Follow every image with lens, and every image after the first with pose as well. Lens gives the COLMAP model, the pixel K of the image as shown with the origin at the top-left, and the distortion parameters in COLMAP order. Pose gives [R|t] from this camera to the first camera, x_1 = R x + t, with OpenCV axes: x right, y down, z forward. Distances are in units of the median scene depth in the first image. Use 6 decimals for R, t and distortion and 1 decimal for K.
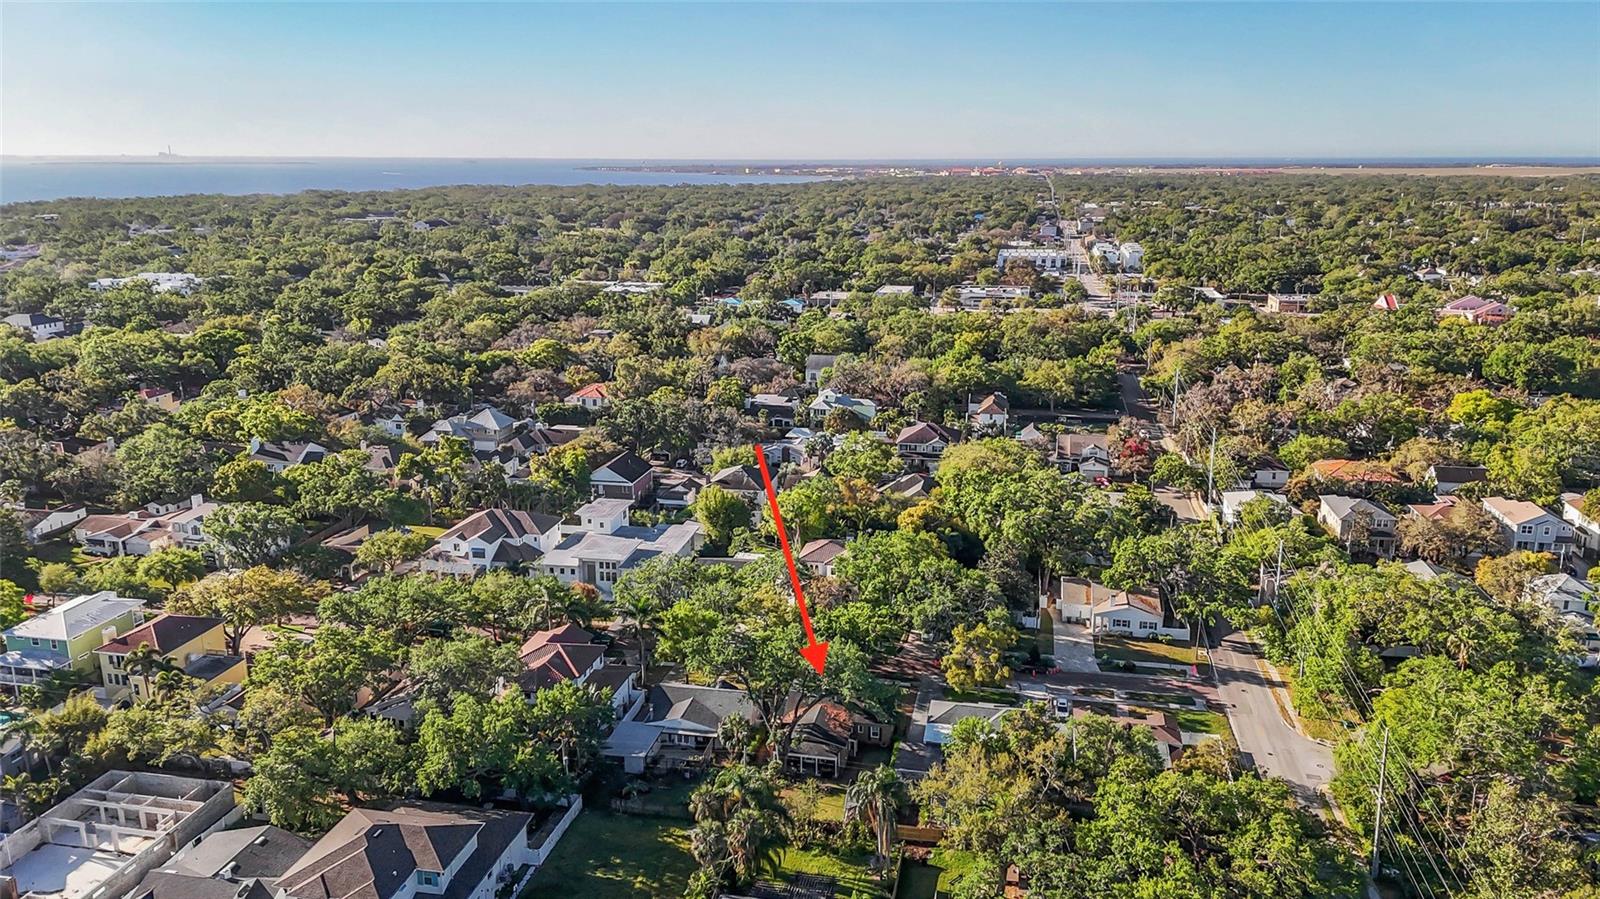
lens RADIAL K [[1168.6, 0, 800.0], [0, 1168.6, 449.5], [0, 0, 1]] dist [0.115558, -0.153537]
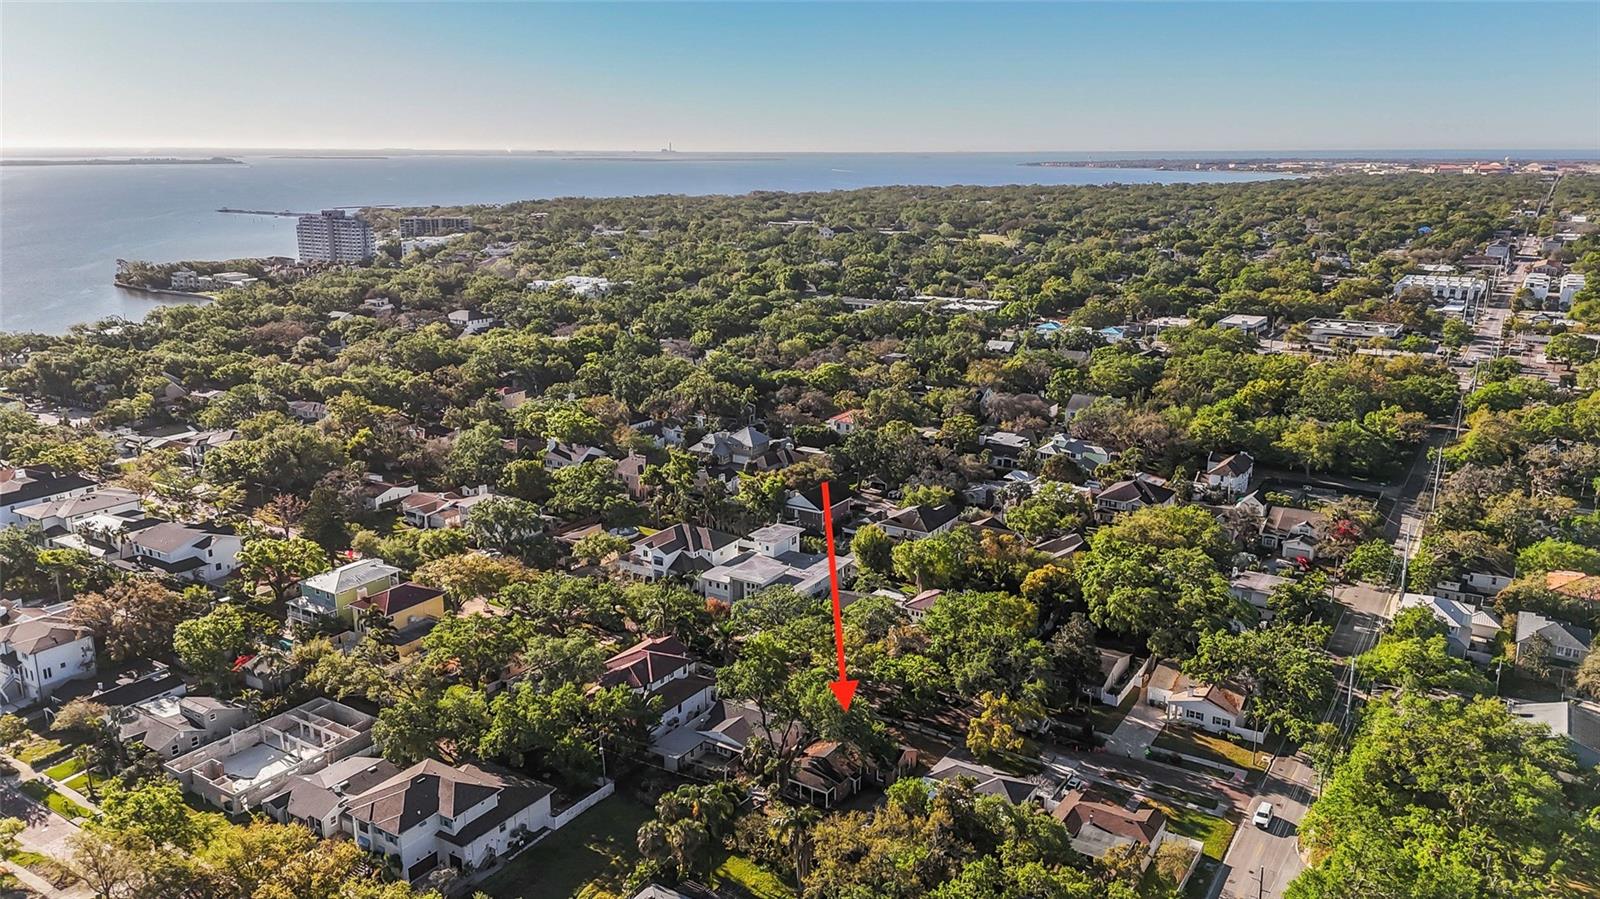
lens RADIAL K [[1168.6, 0, 800.0], [0, 1168.6, 449.5], [0, 0, 1]] dist [0.115558, -0.153537]
pose [[0.932772, 0.090459, -0.348931, 0.244325], [-0.088547, 0.995841, 0.021459, -0.057592], [0.349421, 0.010880, 0.936903, -0.050034]]
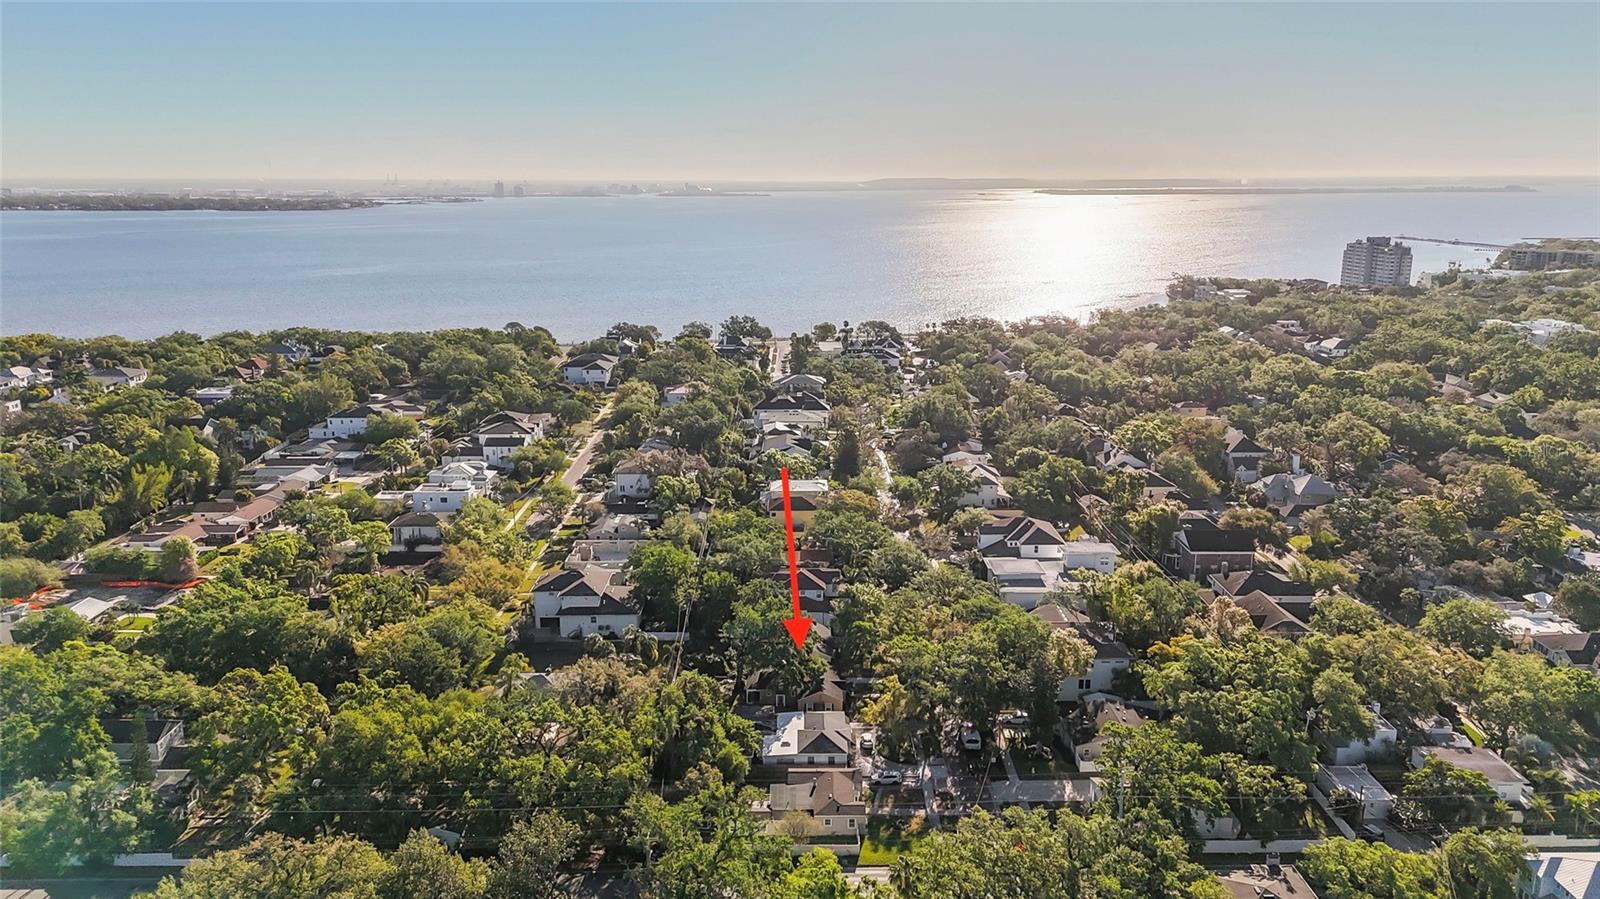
lens RADIAL K [[1168.6, 0, 800.0], [0, 1168.6, 449.5], [0, 0, 1]] dist [0.115558, -0.153537]
pose [[0.199044, 0.220758, -0.954802, 0.857705], [-0.235613, 0.956499, 0.172033, -0.173061], [0.951246, 0.190722, 0.242399, 0.437320]]
